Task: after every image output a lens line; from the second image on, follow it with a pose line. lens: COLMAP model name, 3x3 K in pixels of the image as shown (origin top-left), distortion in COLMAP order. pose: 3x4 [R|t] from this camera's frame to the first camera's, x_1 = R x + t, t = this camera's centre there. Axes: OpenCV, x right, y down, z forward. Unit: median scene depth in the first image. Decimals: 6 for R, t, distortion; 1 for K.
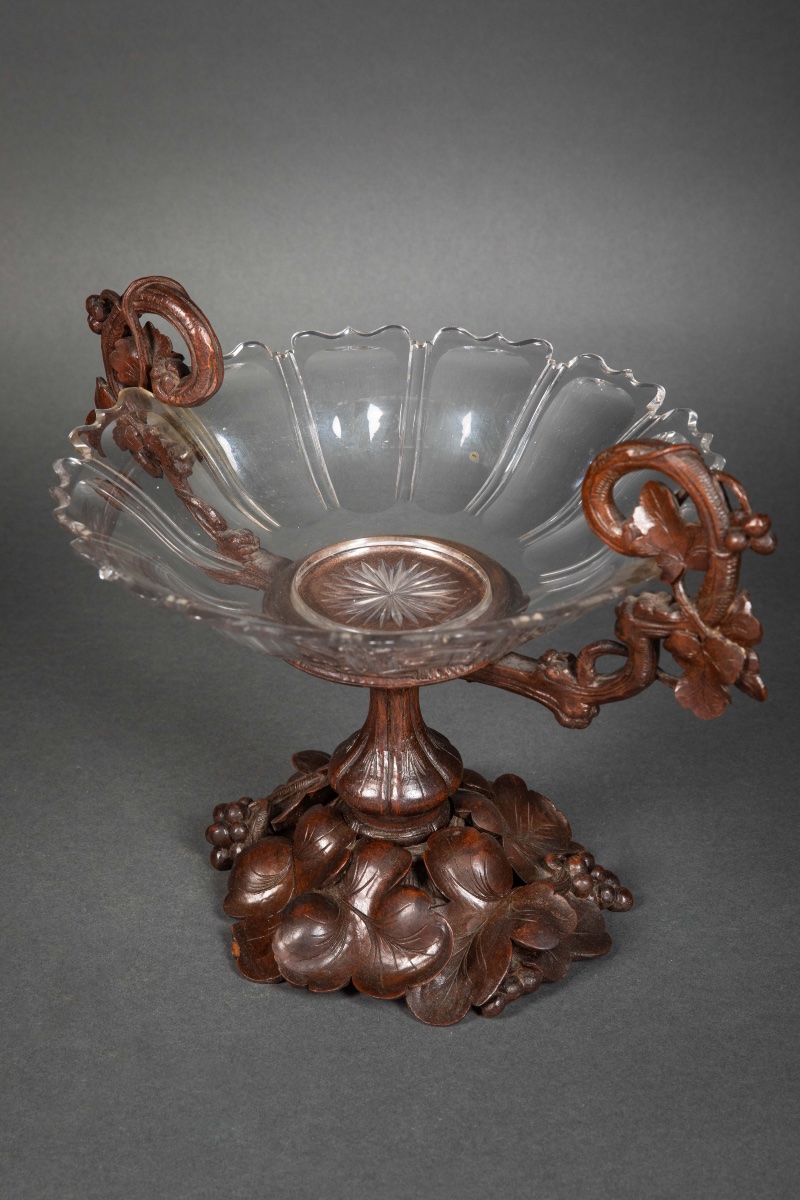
lens RADIAL K [[2289.4, 0, 400.0], [0, 2289.4, 600.0], [0, 0, 1]] dist [0.184597, -0.056021]
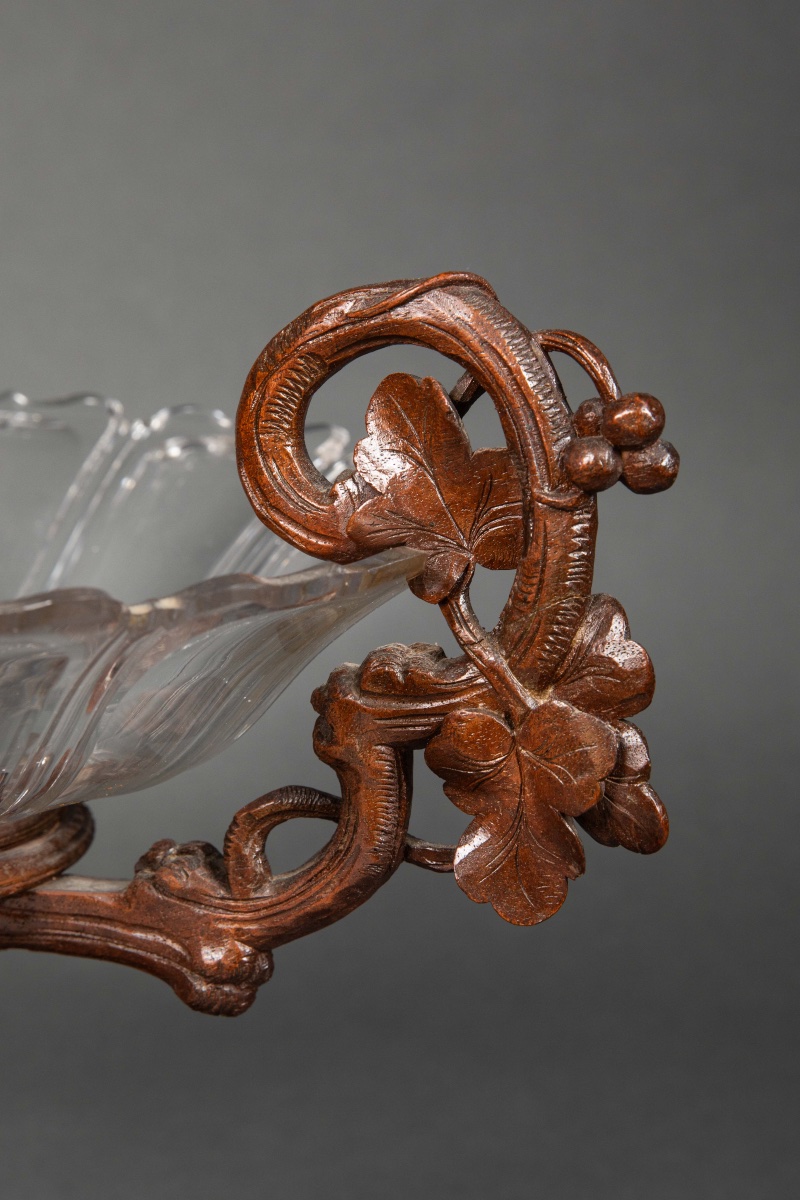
lens RADIAL K [[2152.3, 0, 400.0], [0, 2152.3, 600.0], [0, 0, 1]] dist [0.190058, -0.061049]
pose [[0.966400, 0.018304, 0.256390, -0.000967], [0.081379, 0.924366, -0.372728, 0.152716], [-0.243820, 0.381069, 0.891818, 0.614733]]
